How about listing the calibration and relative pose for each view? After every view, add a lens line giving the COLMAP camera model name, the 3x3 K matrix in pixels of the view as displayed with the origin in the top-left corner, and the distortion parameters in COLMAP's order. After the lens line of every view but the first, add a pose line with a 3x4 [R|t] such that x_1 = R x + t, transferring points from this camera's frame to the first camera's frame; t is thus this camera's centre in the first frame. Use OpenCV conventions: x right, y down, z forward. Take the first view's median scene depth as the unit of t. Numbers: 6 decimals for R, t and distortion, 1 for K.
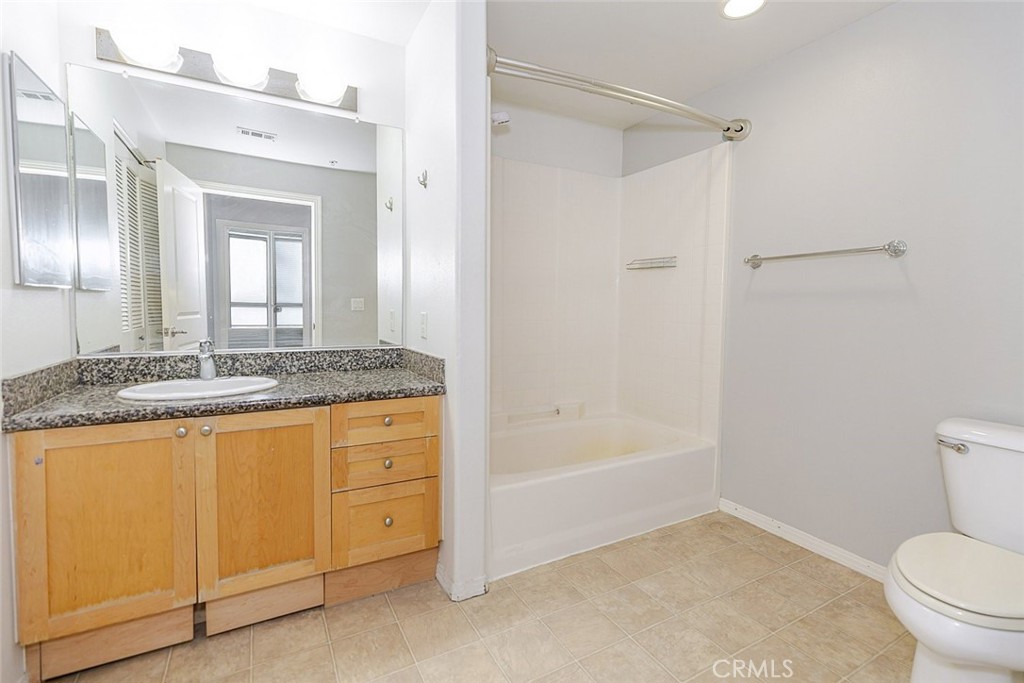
lens RADIAL K [[480.8, 0, 513.1], [0, 480.8, 331.0], [0, 0, 1]] dist [-0.000340, 0.000373]
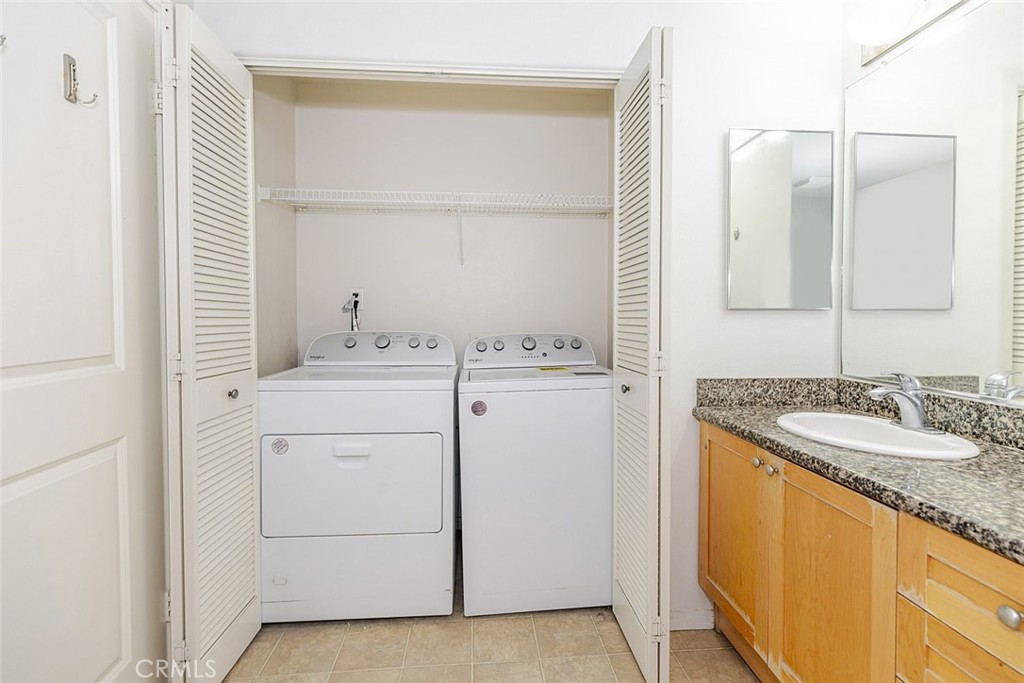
lens RADIAL K [[480.8, 0, 513.1], [0, 480.8, 331.0], [0, 0, 1]] dist [-0.000340, 0.000373]
pose [[-0.417199, 0.014674, -0.908697, 0.275772], [-0.055260, 0.997610, 0.041481, -0.043333], [0.907134, 0.067520, -0.415391, 0.778556]]
